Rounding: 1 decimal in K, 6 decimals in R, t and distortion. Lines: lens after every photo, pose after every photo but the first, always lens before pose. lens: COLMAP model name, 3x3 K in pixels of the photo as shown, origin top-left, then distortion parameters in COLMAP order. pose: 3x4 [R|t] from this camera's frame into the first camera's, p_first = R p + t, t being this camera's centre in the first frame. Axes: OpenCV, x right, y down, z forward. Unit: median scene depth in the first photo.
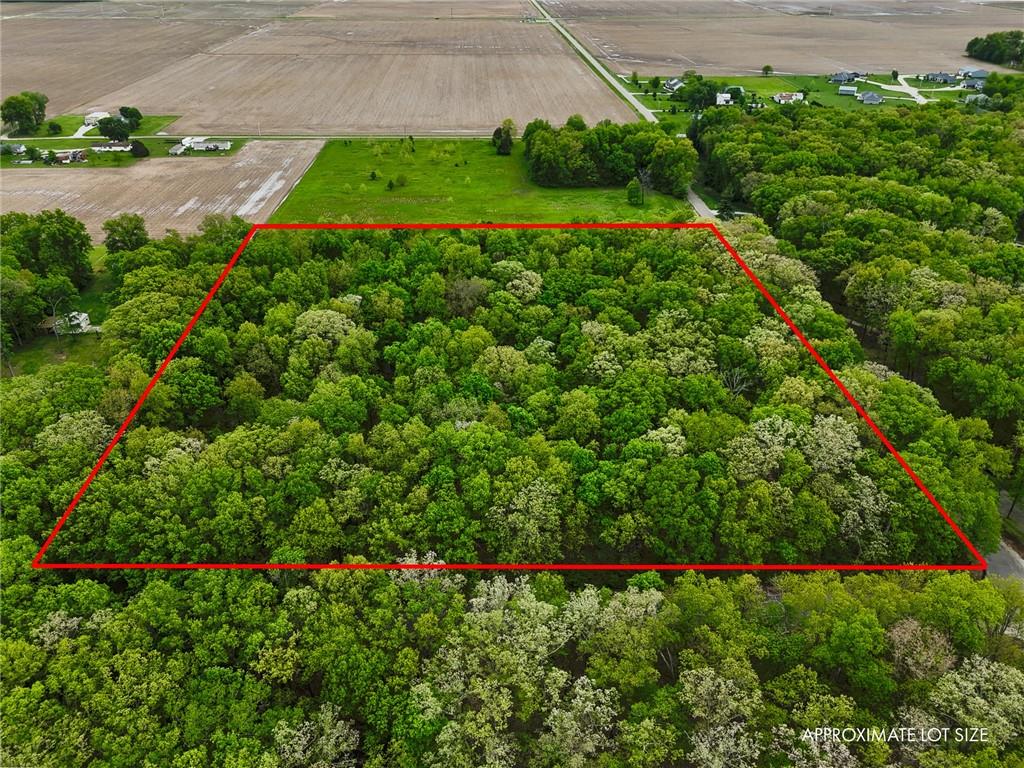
lens RADIAL K [[761.0, 0, 512.0], [0, 761.0, 384.0], [0, 0, 1]] dist [0.065649, -0.053979]
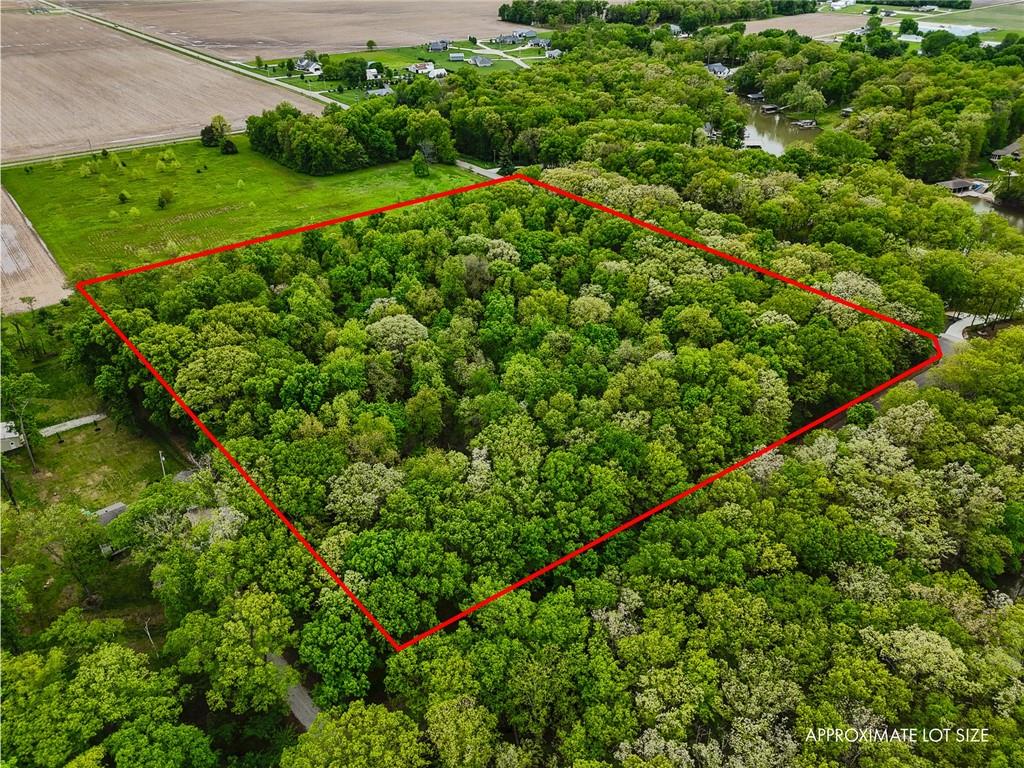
lens RADIAL K [[761.0, 0, 512.0], [0, 761.0, 384.0], [0, 0, 1]] dist [0.065649, -0.053979]
pose [[0.803603, -0.311687, 0.507024, -0.235253], [0.299965, 0.947898, 0.107281, -0.025325], [-0.514045, 0.065878, 0.855229, 0.033547]]
